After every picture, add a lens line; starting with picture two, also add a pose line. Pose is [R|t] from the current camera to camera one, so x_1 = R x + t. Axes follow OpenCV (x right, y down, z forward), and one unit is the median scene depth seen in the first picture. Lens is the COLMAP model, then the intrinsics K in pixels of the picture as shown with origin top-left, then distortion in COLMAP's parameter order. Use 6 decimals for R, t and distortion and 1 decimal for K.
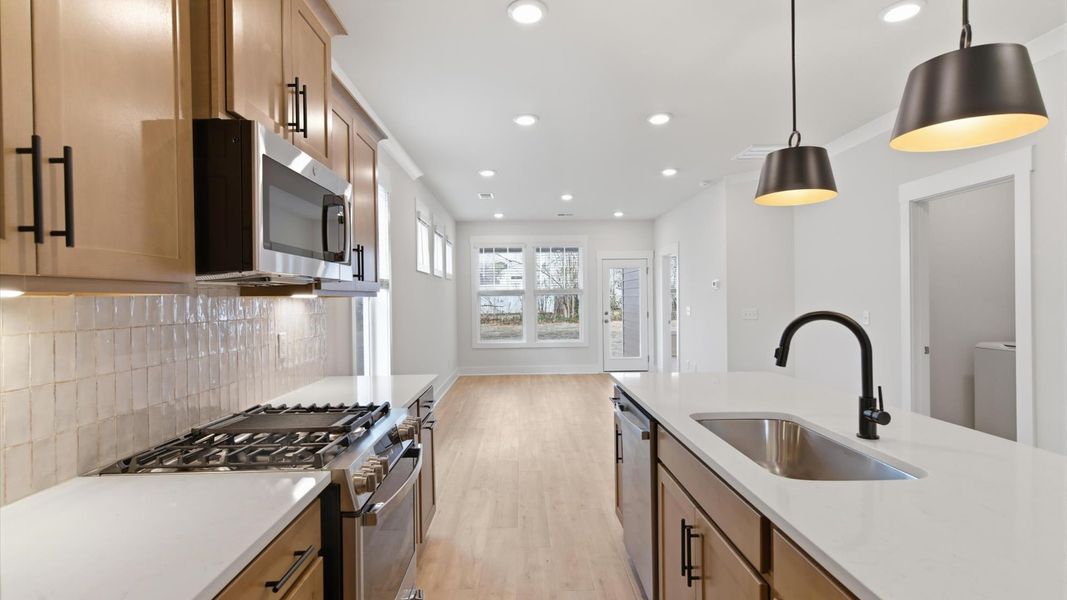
lens RADIAL K [[508.1, 0, 537.2], [0, 508.1, 299.6], [0, 0, 1]] dist [-0.004010, -0.001159]
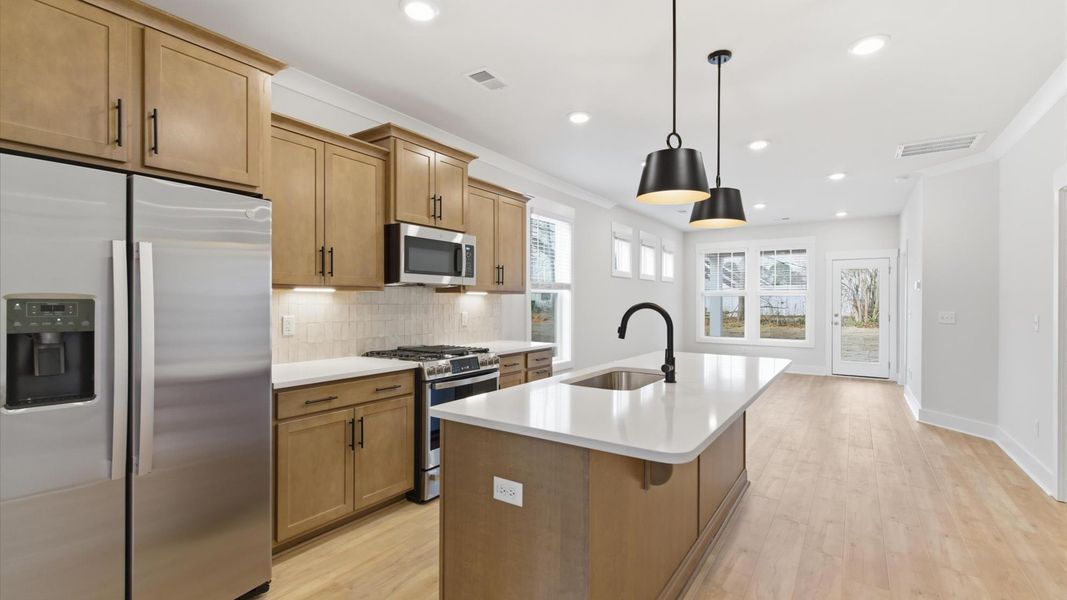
lens RADIAL K [[465.0, 0, 528.0], [0, 465.0, 300.5], [0, 0, 1]] dist [-0.011721, -0.000203]
pose [[0.799935, 0.015201, -0.599894, 0.294785], [-0.014558, 0.999876, 0.005924, 0.002651], [0.599910, 0.003994, 0.800058, -0.104320]]
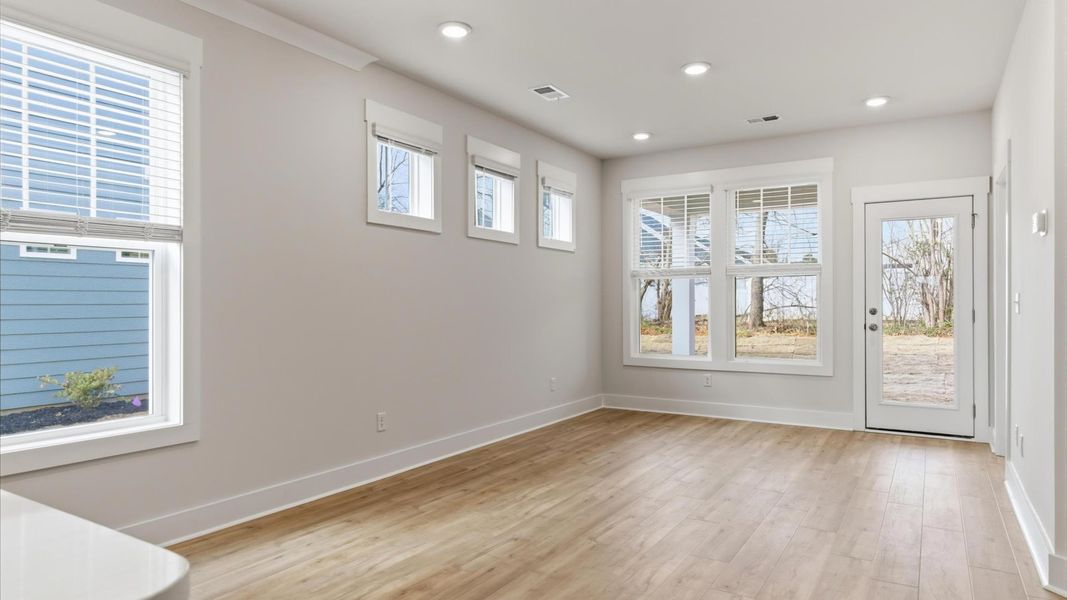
lens RADIAL K [[638.1, 0, 534.3], [0, 638.1, 299.9], [0, 0, 1]] dist [-0.002708, -0.001761]
pose [[0.832072, 0.008485, -0.554603, 0.311723], [-0.010488, 0.999945, -0.000437, 0.028947], [0.554569, 0.006181, 0.832115, 0.445264]]
